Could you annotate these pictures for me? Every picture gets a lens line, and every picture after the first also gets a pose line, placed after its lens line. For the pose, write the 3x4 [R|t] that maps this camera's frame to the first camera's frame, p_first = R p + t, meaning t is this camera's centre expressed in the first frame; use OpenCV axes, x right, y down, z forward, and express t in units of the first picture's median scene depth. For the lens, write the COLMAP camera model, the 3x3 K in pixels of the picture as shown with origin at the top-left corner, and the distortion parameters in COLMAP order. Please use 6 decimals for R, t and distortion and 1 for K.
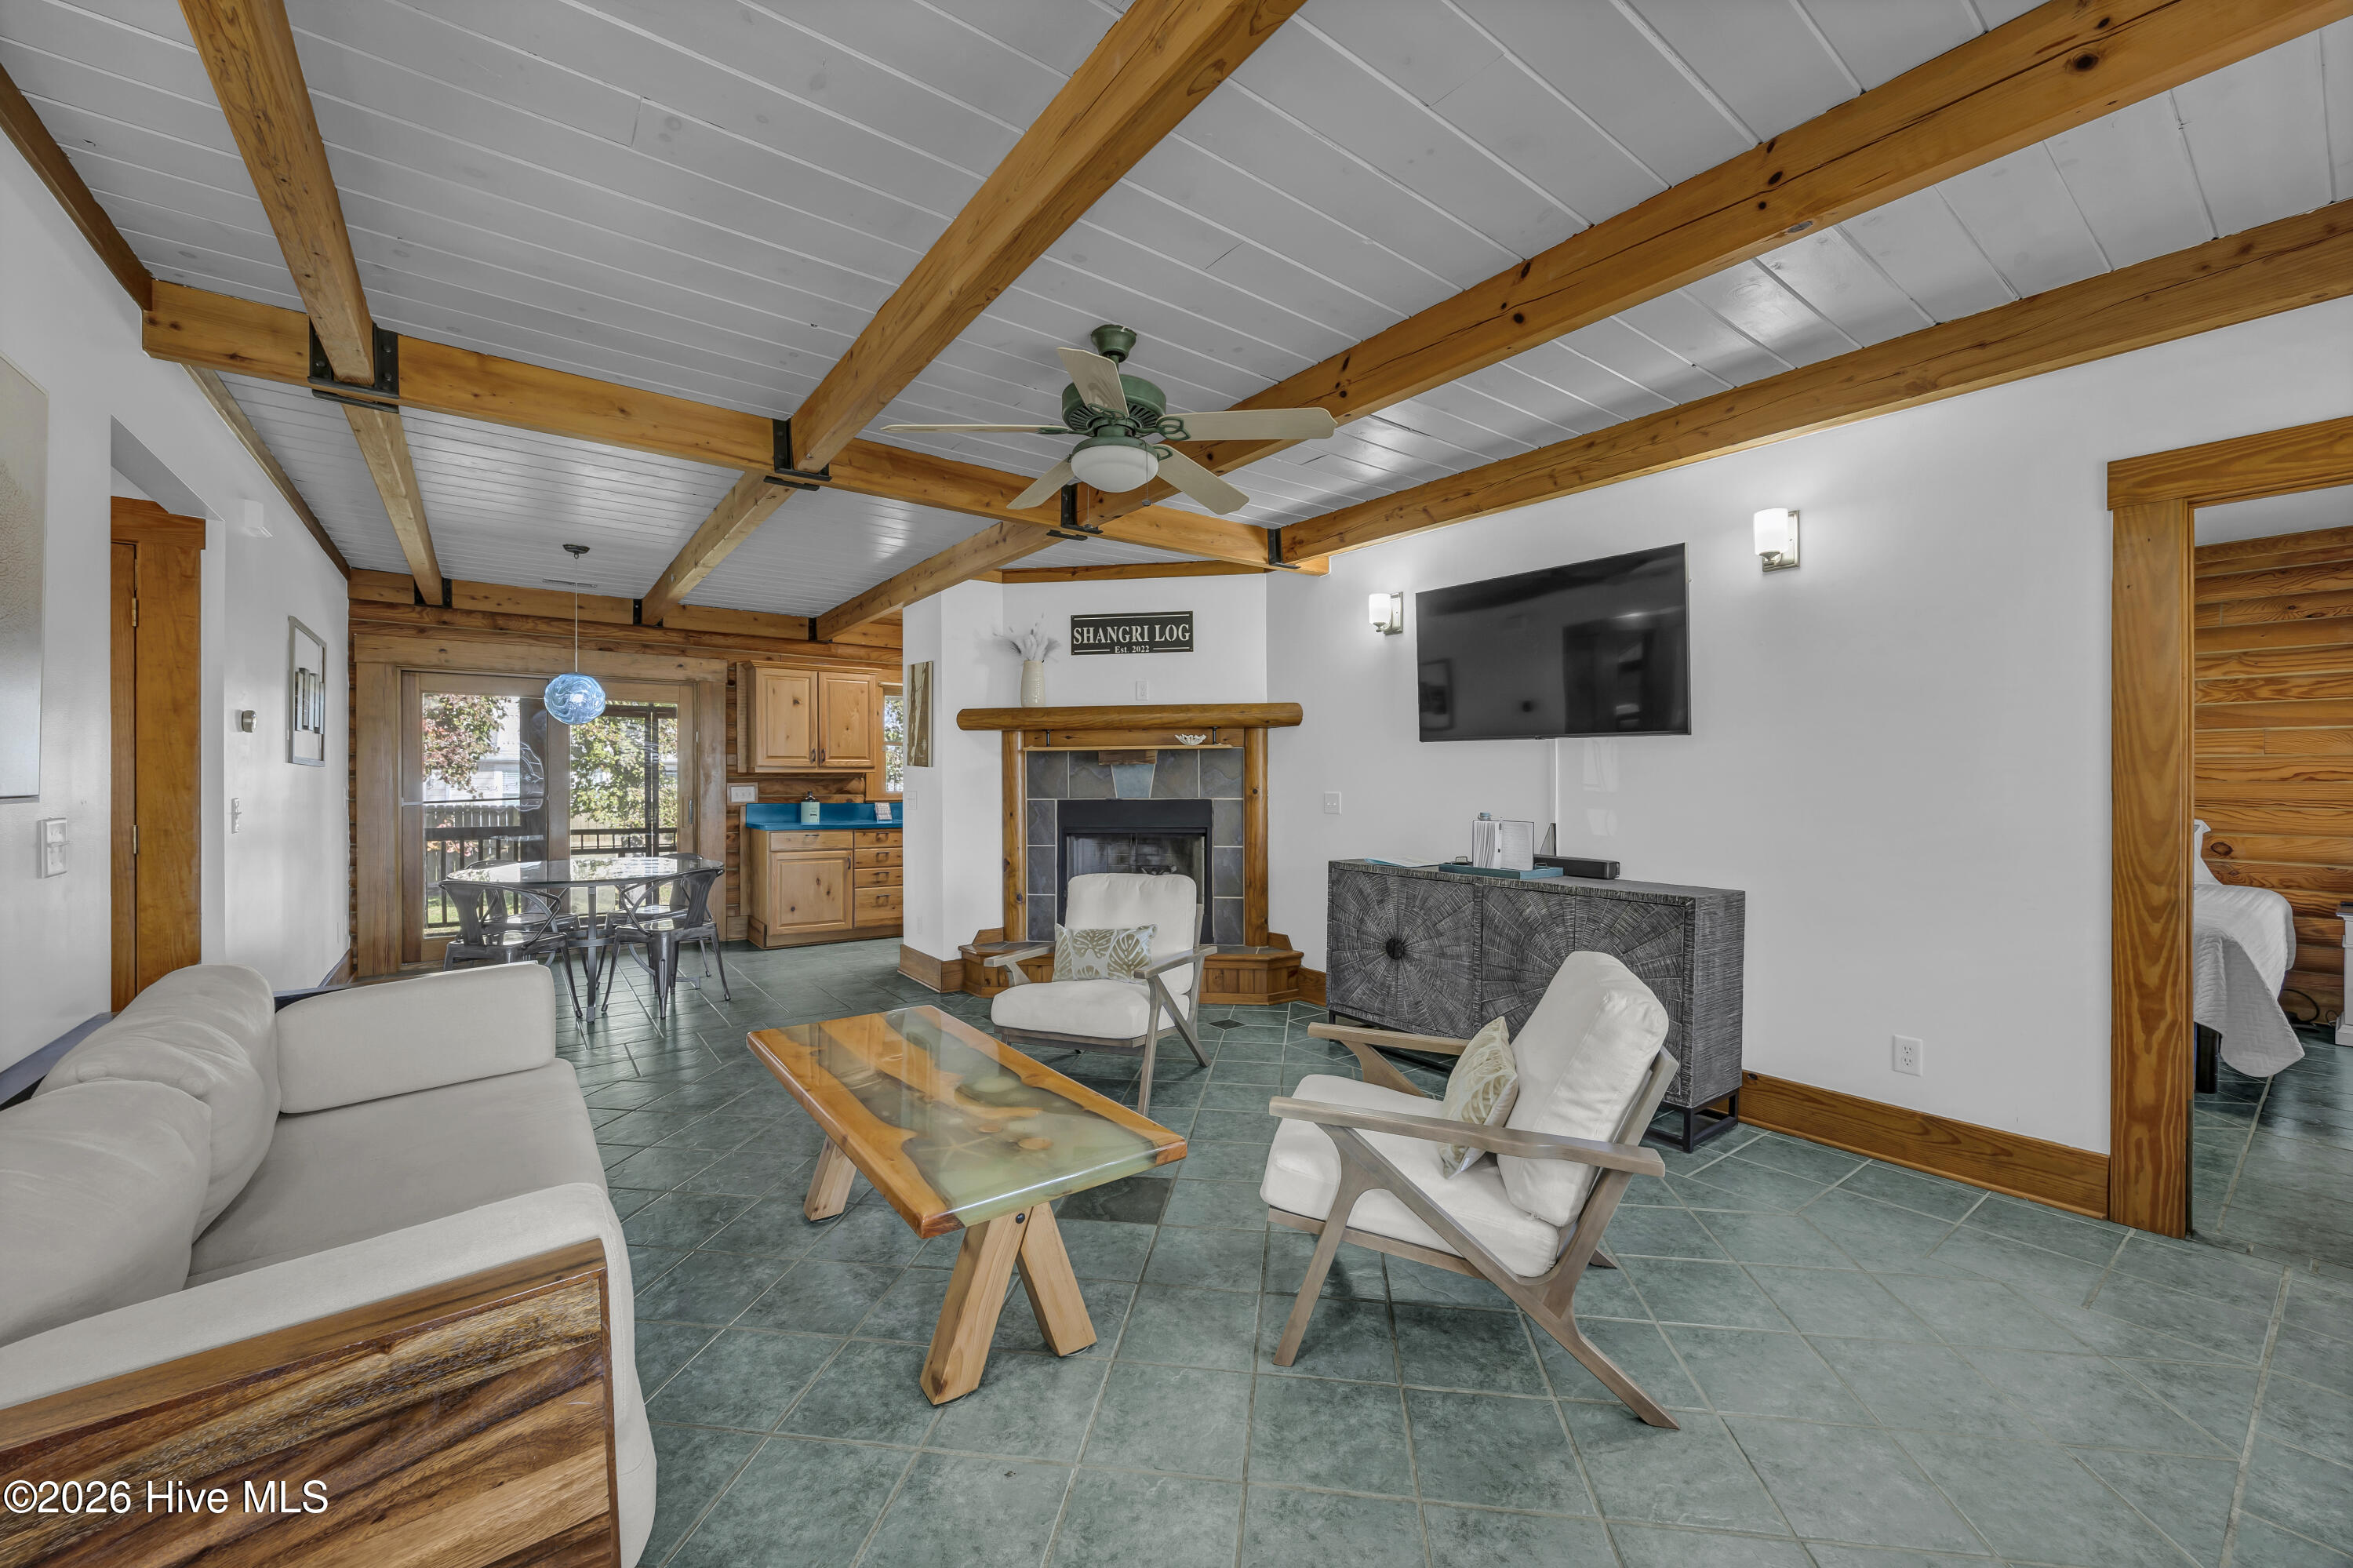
lens RADIAL K [[917.2, 0, 1186.0], [0, 917.2, 785.4], [0, 0, 1]] dist [0.001364, -0.000347]
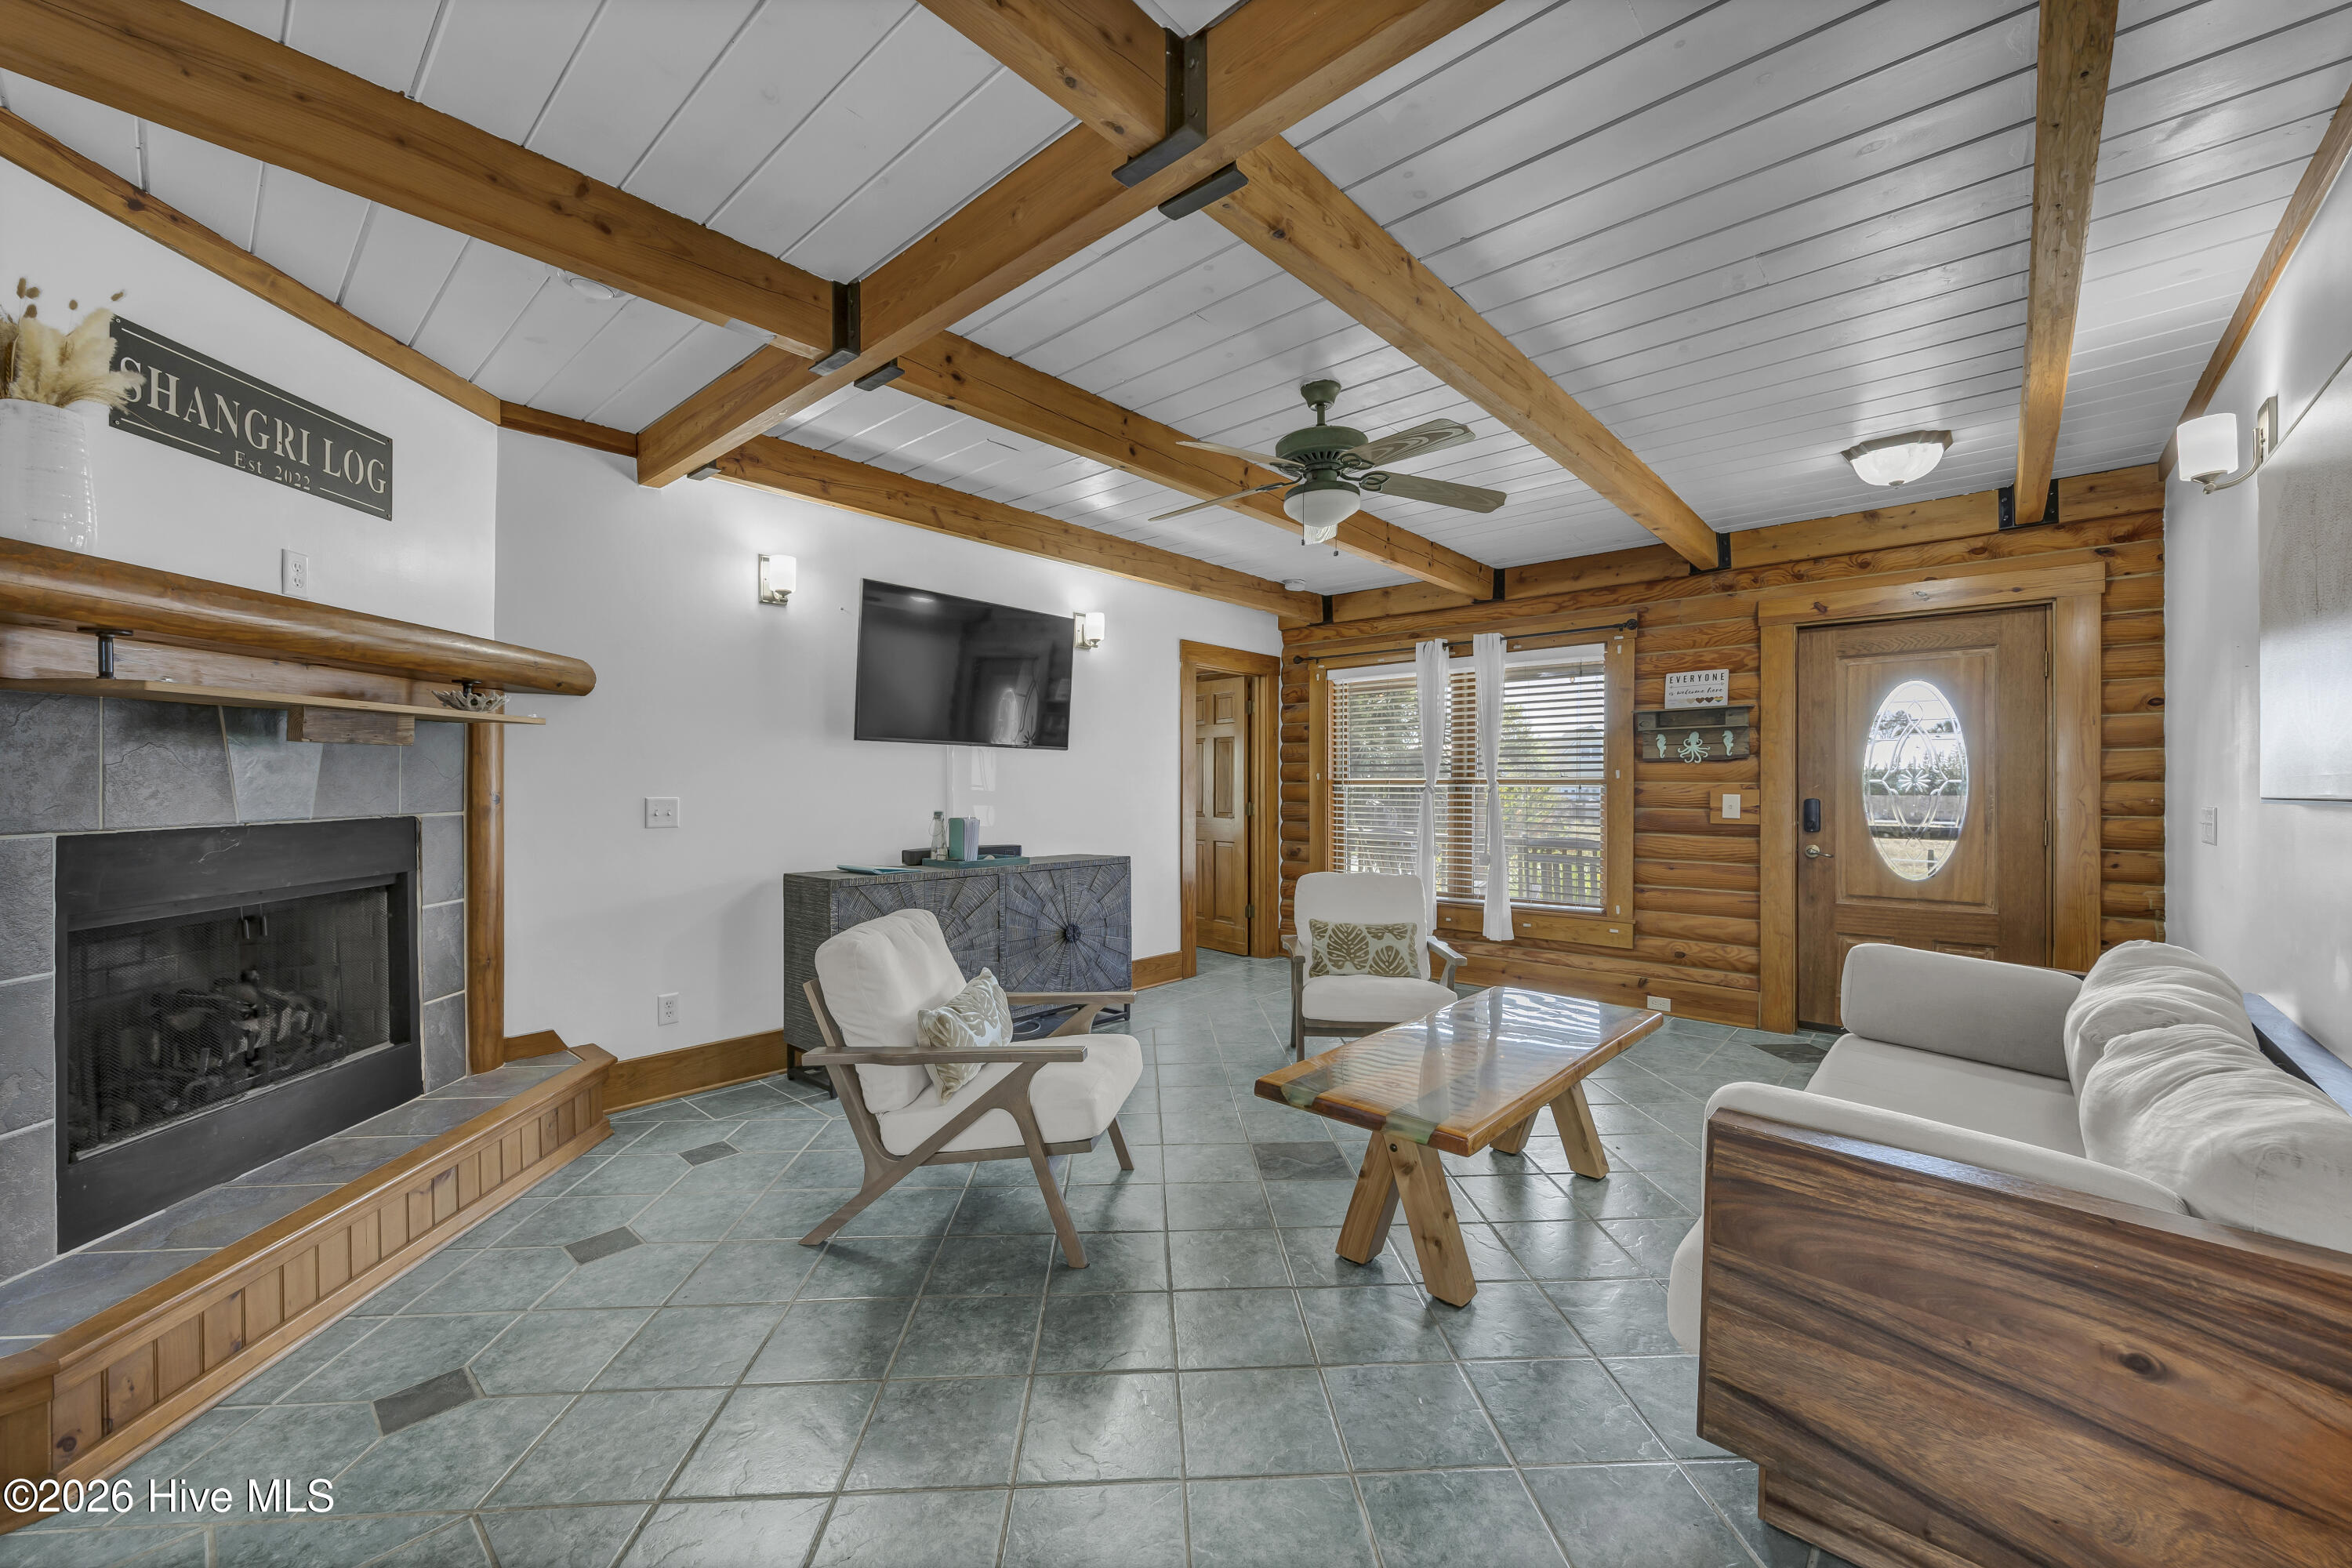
lens RADIAL K [[916.8, 0, 1157.5], [0, 916.8, 790.5], [0, 0, 1]] dist [0.001364, -0.000347]
pose [[-0.175354, -0.015247, 0.984387, -0.551810], [-0.003348, 0.999884, 0.014891, -0.008613], [-0.984500, -0.000685, -0.175385, 0.672441]]
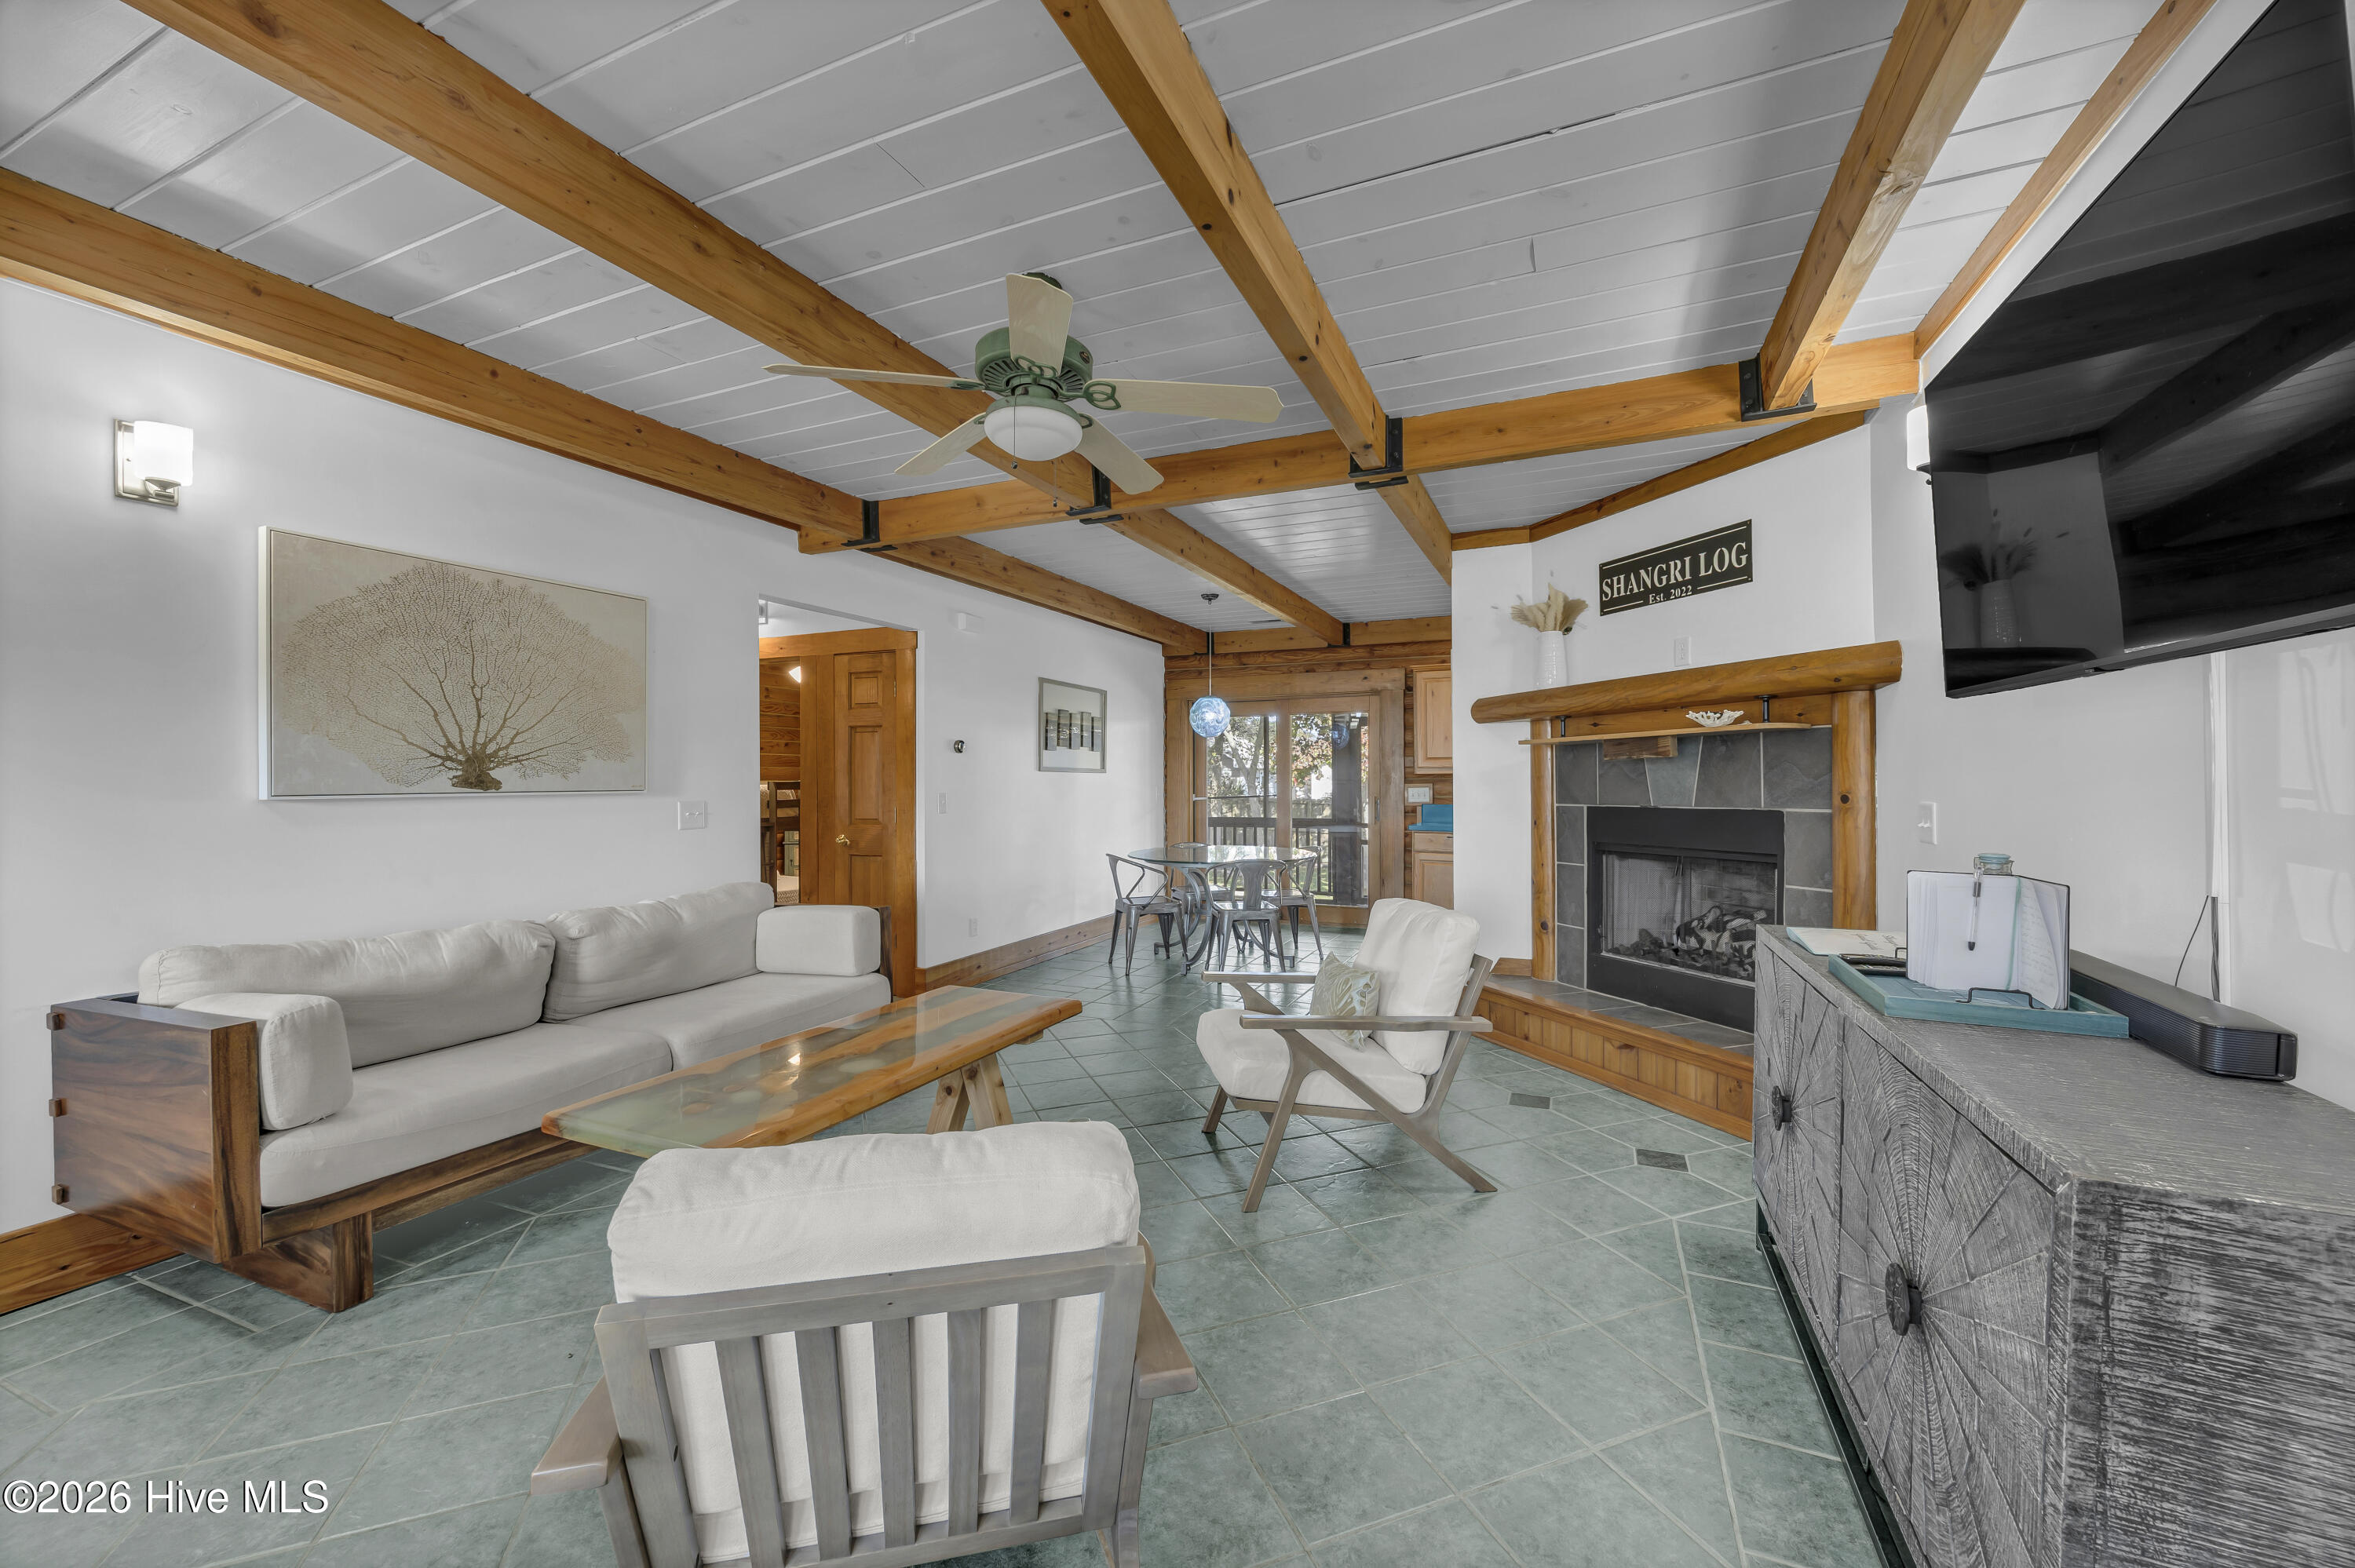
lens RADIAL K [[917.9, 0, 1169.2], [0, 917.9, 773.8], [0, 0, 1]] dist [0.001364, -0.000347]
pose [[0.477488, -0.010956, -0.878570, 0.375952], [0.001687, 0.999932, -0.011553, -0.003199], [0.878637, 0.004034, 0.477474, 0.325920]]
